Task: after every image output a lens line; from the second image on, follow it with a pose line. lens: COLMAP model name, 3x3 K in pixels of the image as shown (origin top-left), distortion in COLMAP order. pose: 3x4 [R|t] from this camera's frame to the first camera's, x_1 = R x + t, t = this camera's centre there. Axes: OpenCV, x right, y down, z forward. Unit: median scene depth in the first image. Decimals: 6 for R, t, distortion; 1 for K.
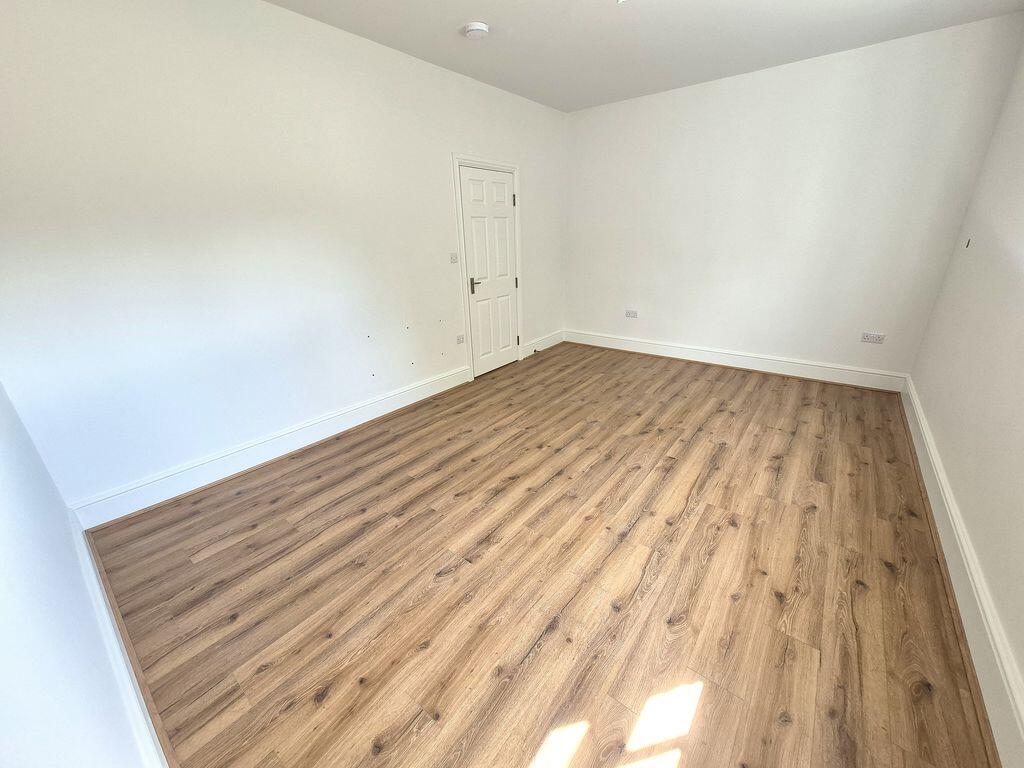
lens RADIAL K [[401.2, 0, 512.0], [0, 401.2, 384.0], [0, 0, 1]] dist [-0.001841, 0.000156]
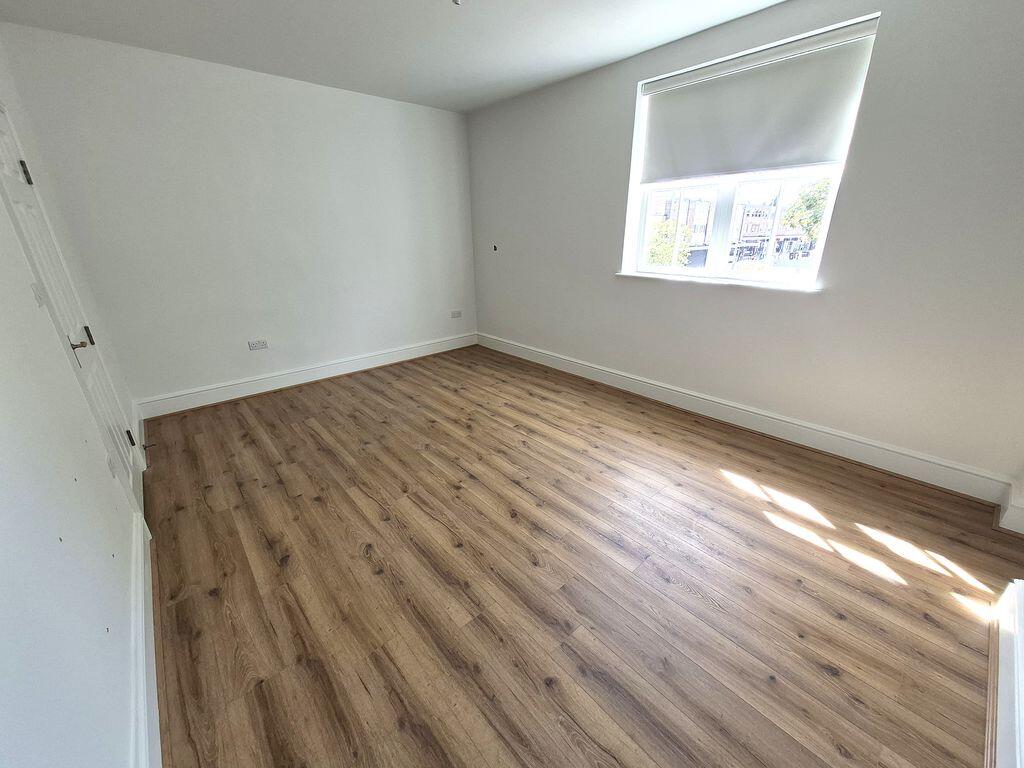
lens RADIAL K [[401.2, 0, 512.0], [0, 401.2, 384.0], [0, 0, 1]] dist [-0.001841, 0.000156]
pose [[0.173162, -0.321441, 0.930962, -0.560979], [0.352262, 0.902927, 0.246240, -0.188422], [-0.919742, 0.285304, 0.269584, 0.525917]]
